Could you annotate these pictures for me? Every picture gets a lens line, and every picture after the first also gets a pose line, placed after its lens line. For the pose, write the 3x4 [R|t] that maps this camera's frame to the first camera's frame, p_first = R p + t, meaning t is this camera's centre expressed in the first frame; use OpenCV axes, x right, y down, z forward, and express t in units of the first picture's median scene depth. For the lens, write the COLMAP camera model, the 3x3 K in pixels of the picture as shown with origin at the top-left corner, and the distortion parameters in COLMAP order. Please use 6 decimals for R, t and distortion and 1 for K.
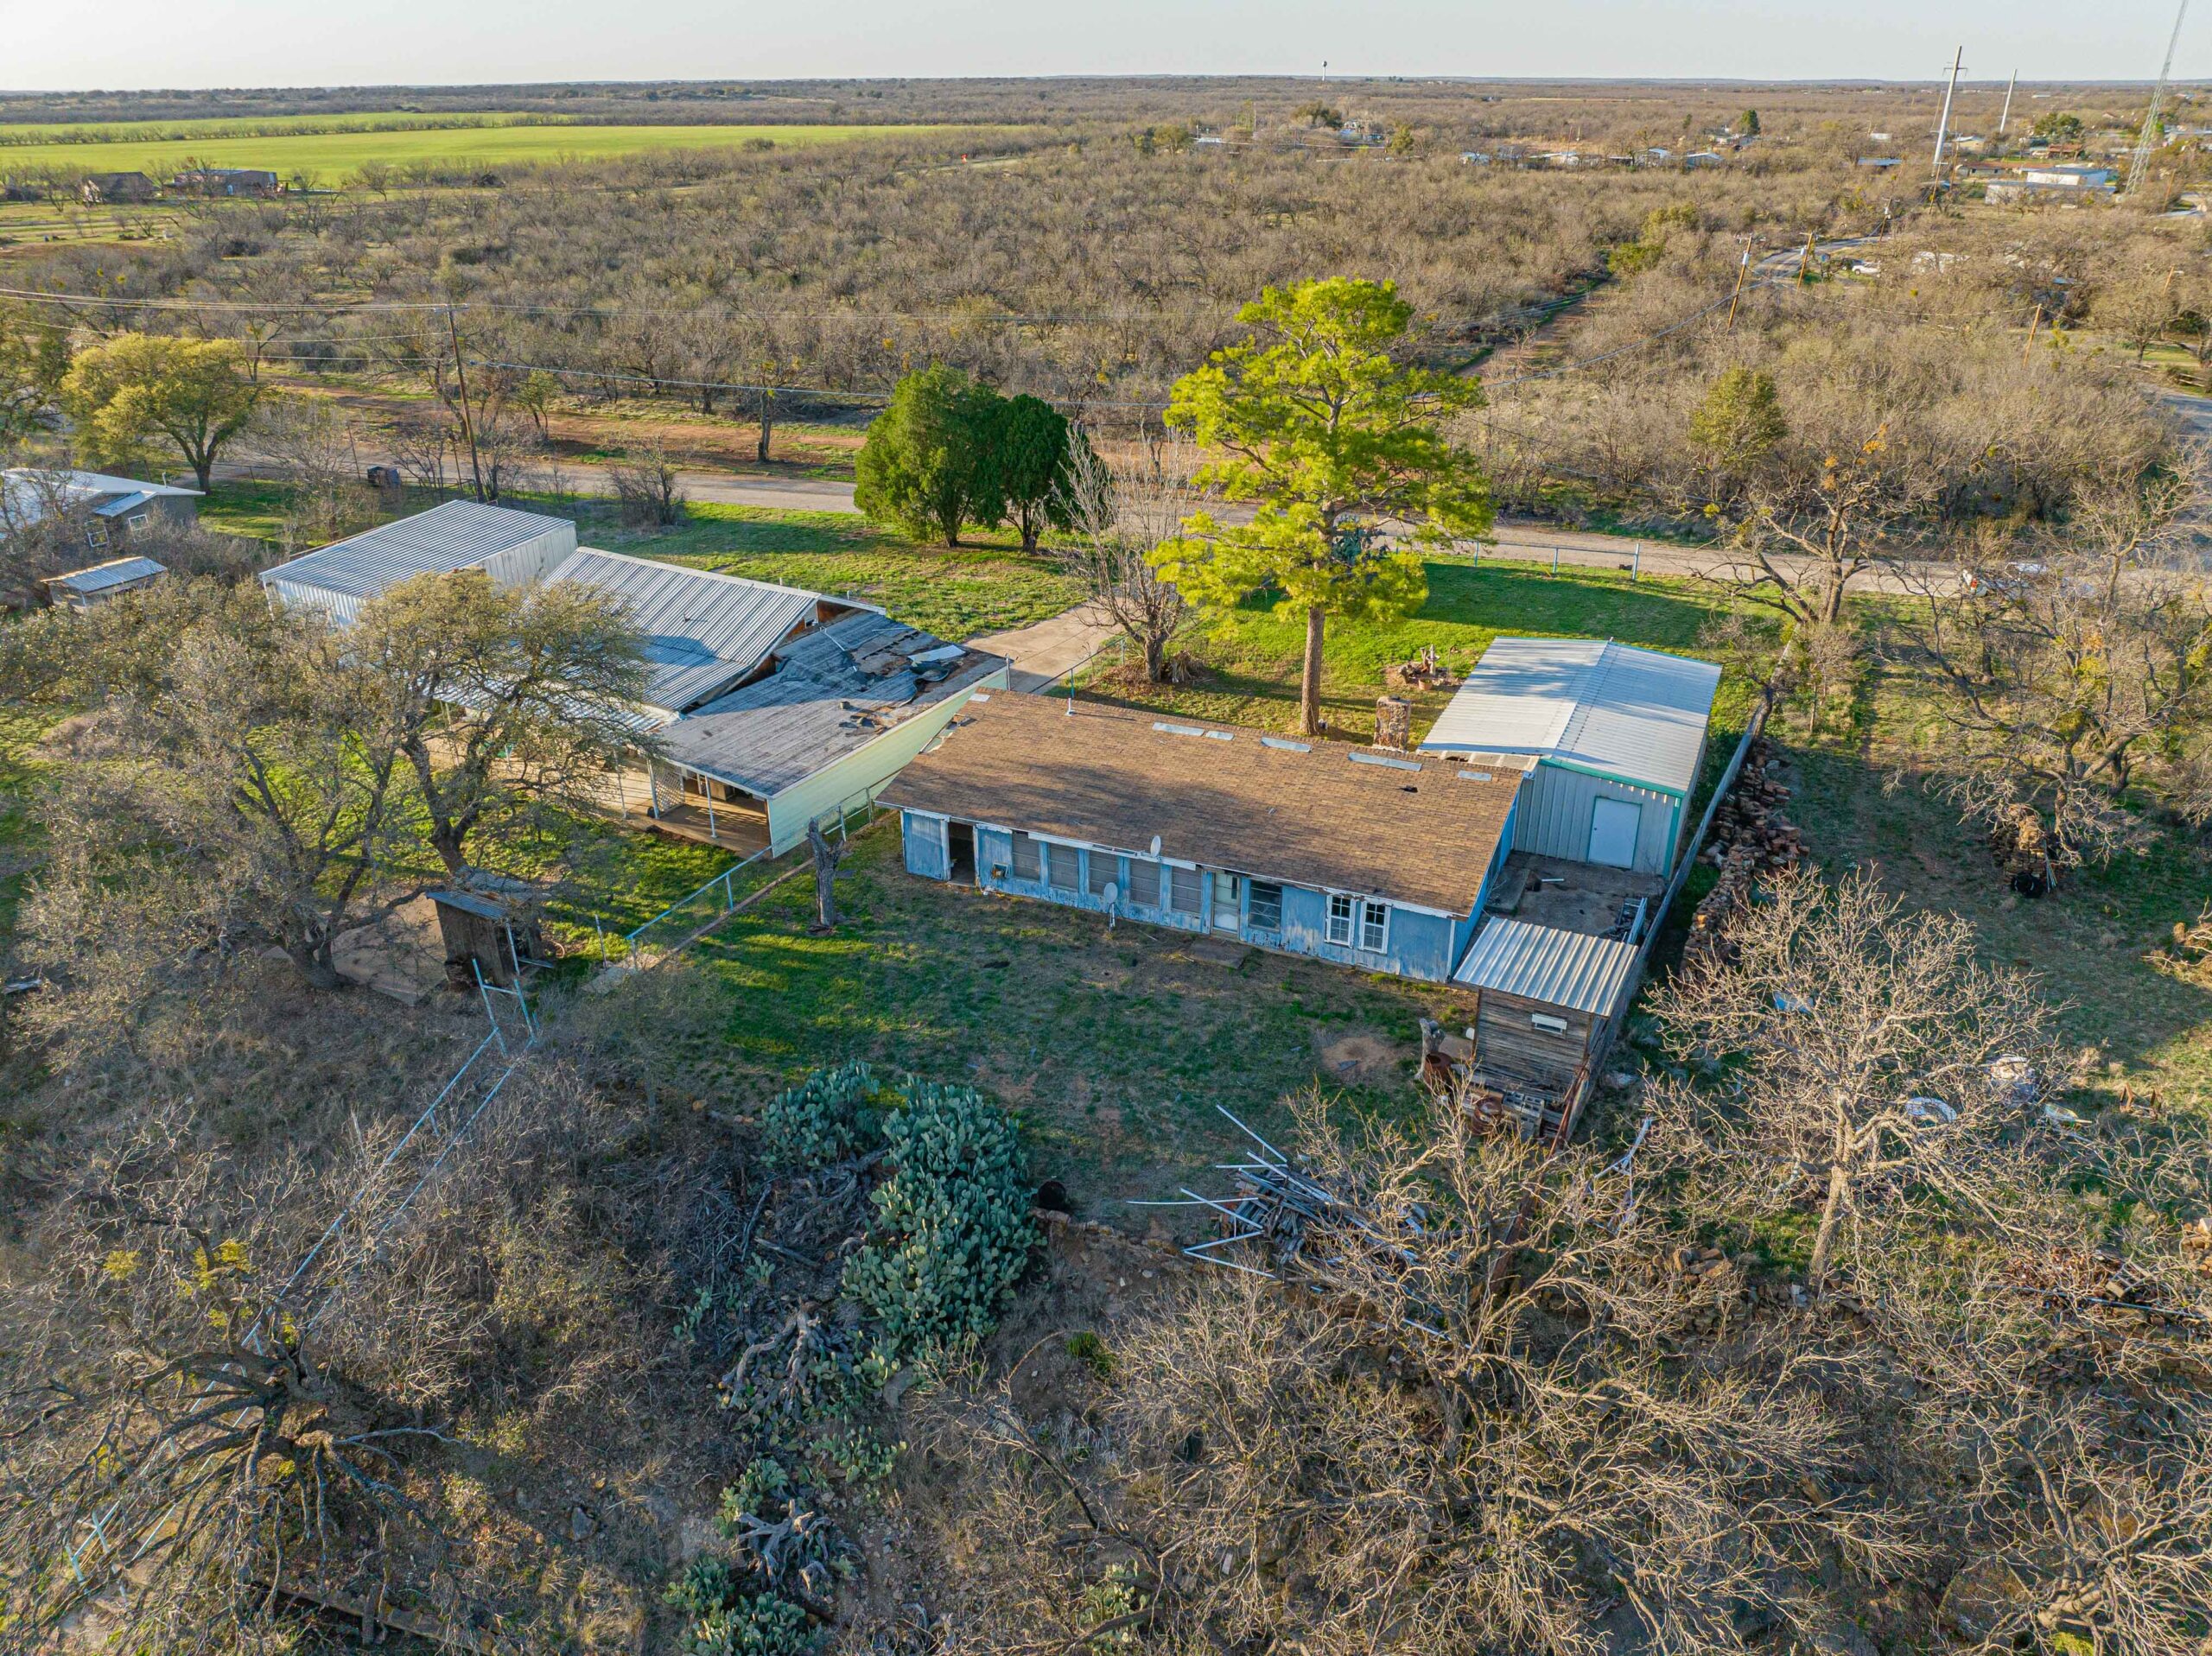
lens RADIAL K [[1565.5, 0, 1111.0], [0, 1565.5, 827.9], [0, 0, 1]] dist [-0.041154, 0.000375]
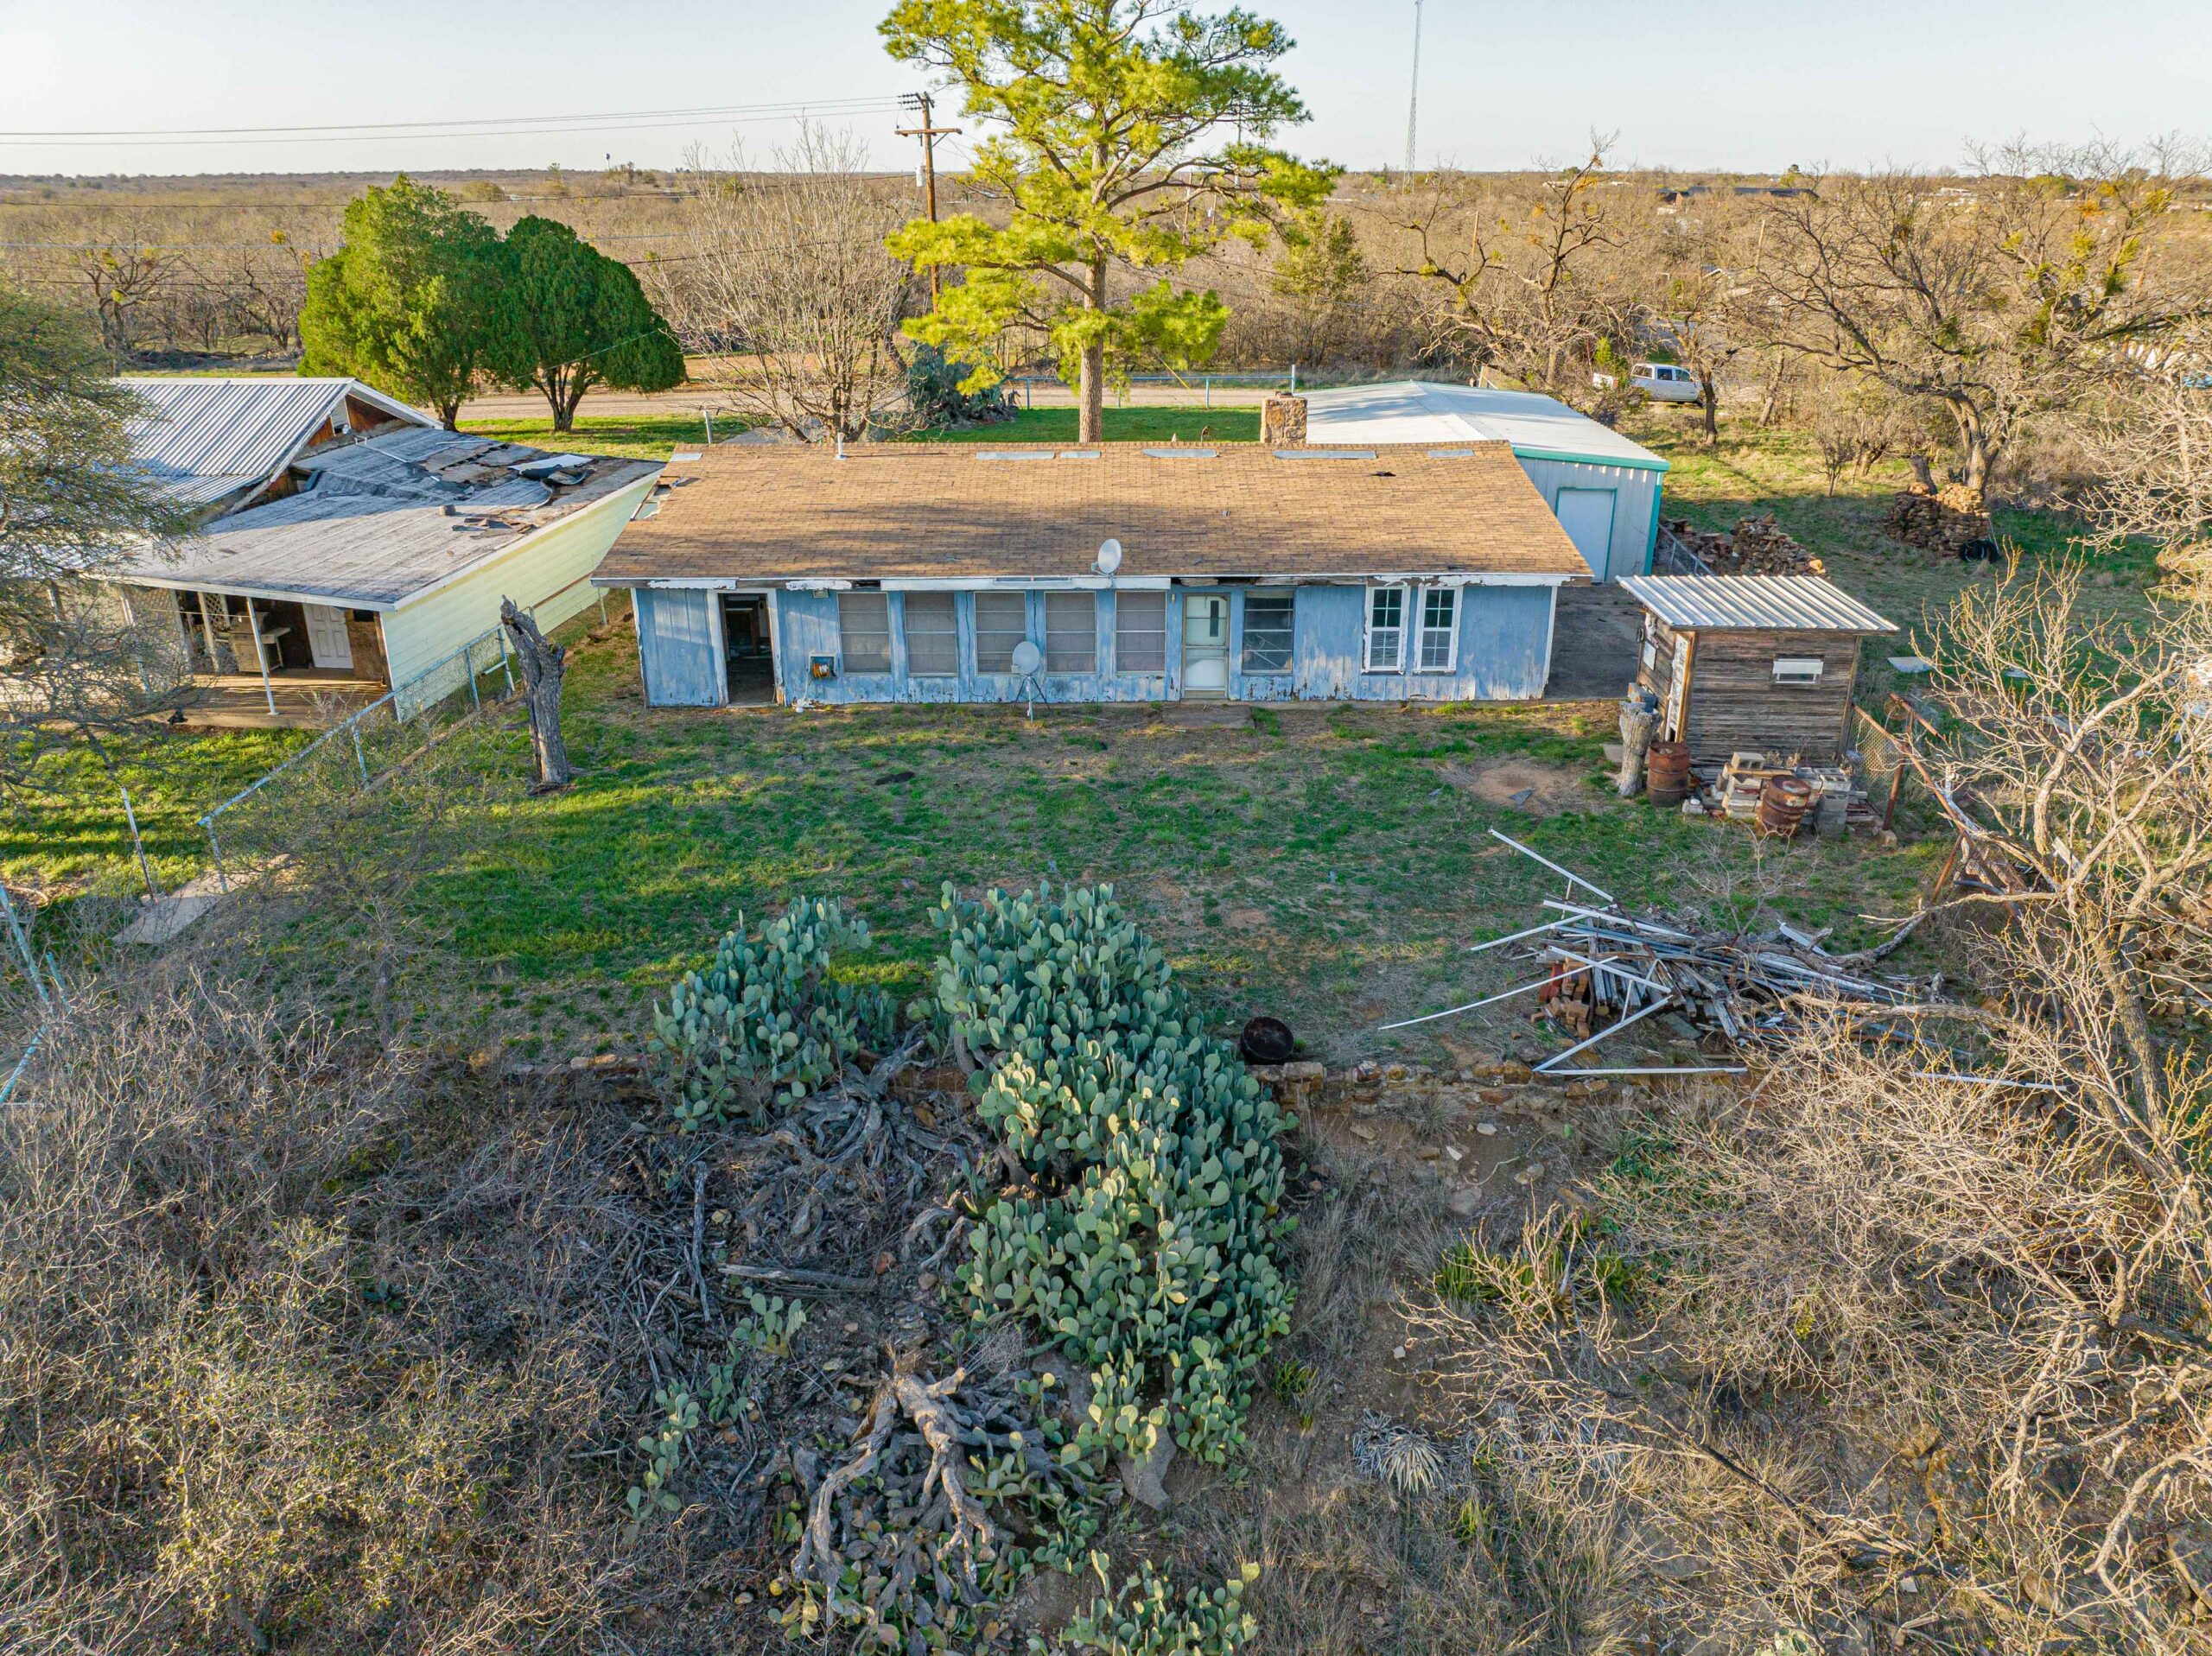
lens RADIAL K [[1565.5, 0, 1110.7], [0, 1565.5, 834.0], [0, 0, 1]] dist [-0.041154, 0.000375]
pose [[0.912964, -0.155453, 0.377268, -0.222354], [0.175610, 0.984269, -0.019397, 0.132118], [-0.368317, 0.083961, 0.925901, 0.409991]]
